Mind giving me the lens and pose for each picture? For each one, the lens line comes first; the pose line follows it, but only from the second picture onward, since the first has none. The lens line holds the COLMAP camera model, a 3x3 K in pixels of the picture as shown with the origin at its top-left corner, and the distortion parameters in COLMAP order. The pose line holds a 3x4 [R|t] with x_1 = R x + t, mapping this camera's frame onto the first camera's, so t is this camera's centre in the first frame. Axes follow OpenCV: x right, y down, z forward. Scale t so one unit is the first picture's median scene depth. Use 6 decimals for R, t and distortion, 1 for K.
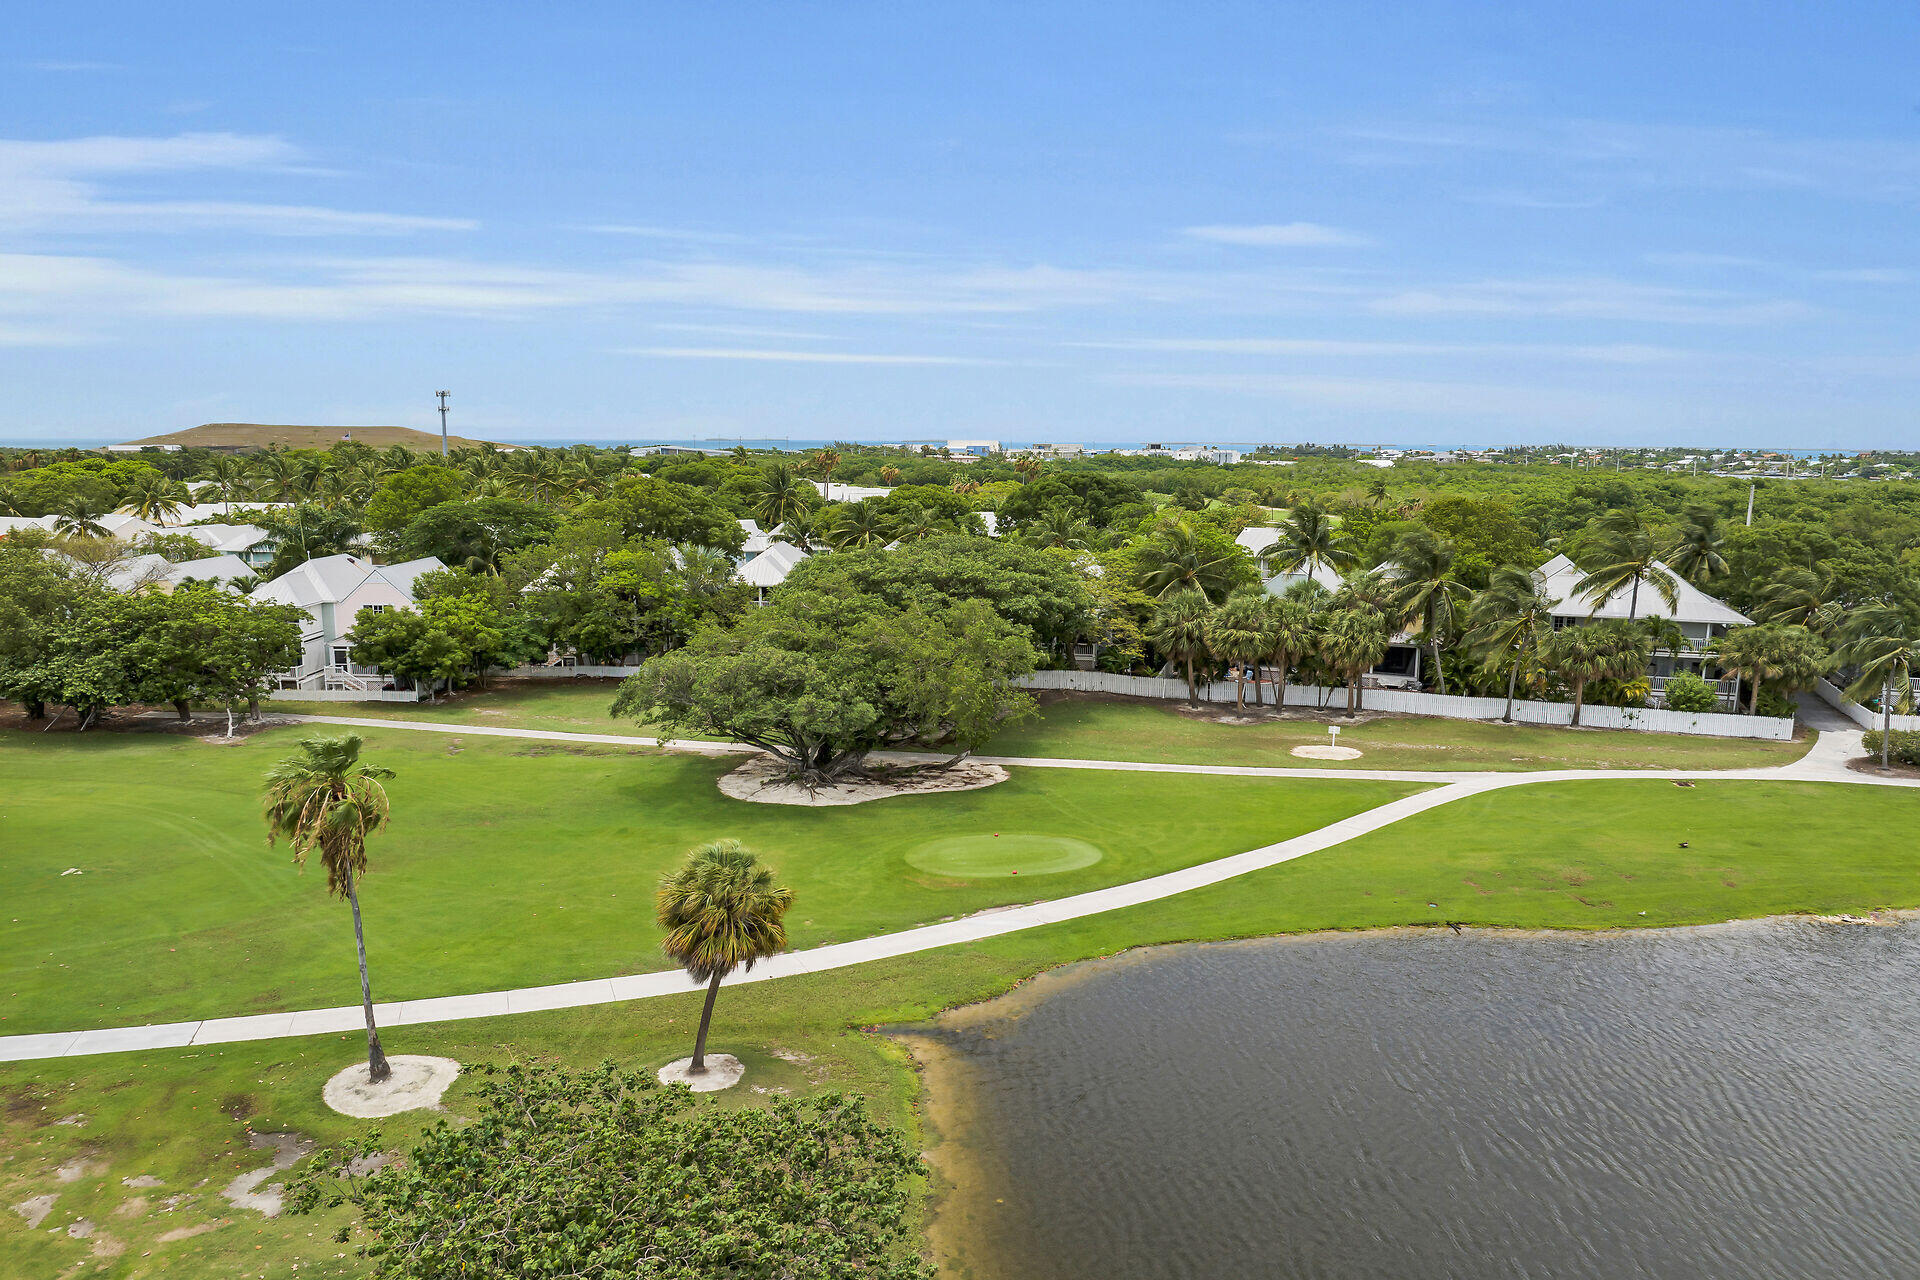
lens RADIAL K [[1147.3, 0, 966.5], [0, 1147.3, 651.6], [0, 0, 1]] dist [-0.026086, -0.000424]
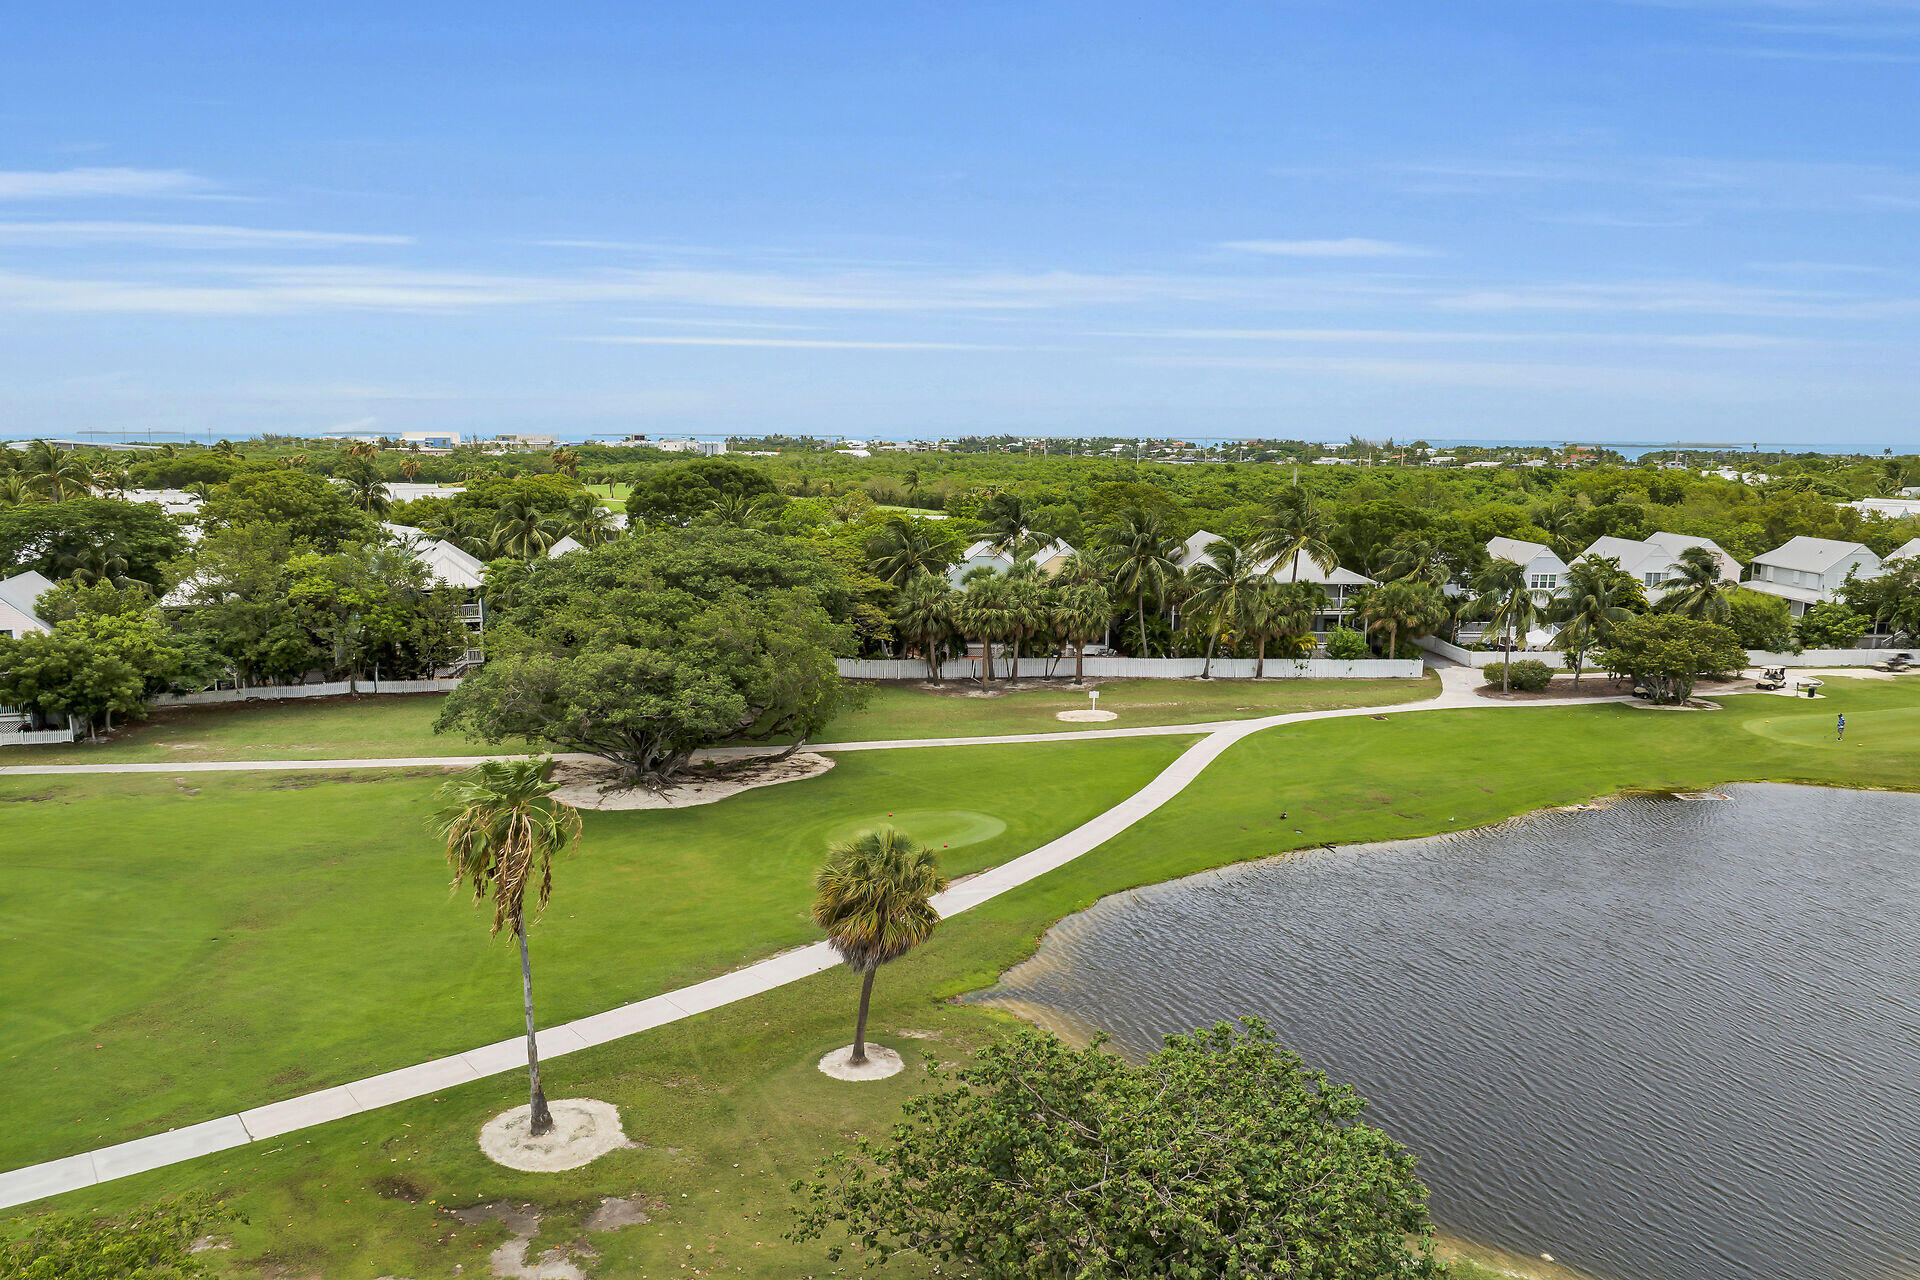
lens RADIAL K [[1133.8, 0, 960.0], [0, 1133.8, 667.9], [0, 0, 1]] dist [-0.024741, -0.000094]
pose [[0.944985, -0.064866, 0.320618, -0.138279], [0.057015, 0.997800, 0.033826, -0.001251], [-0.322106, -0.013685, 0.946605, 0.012832]]
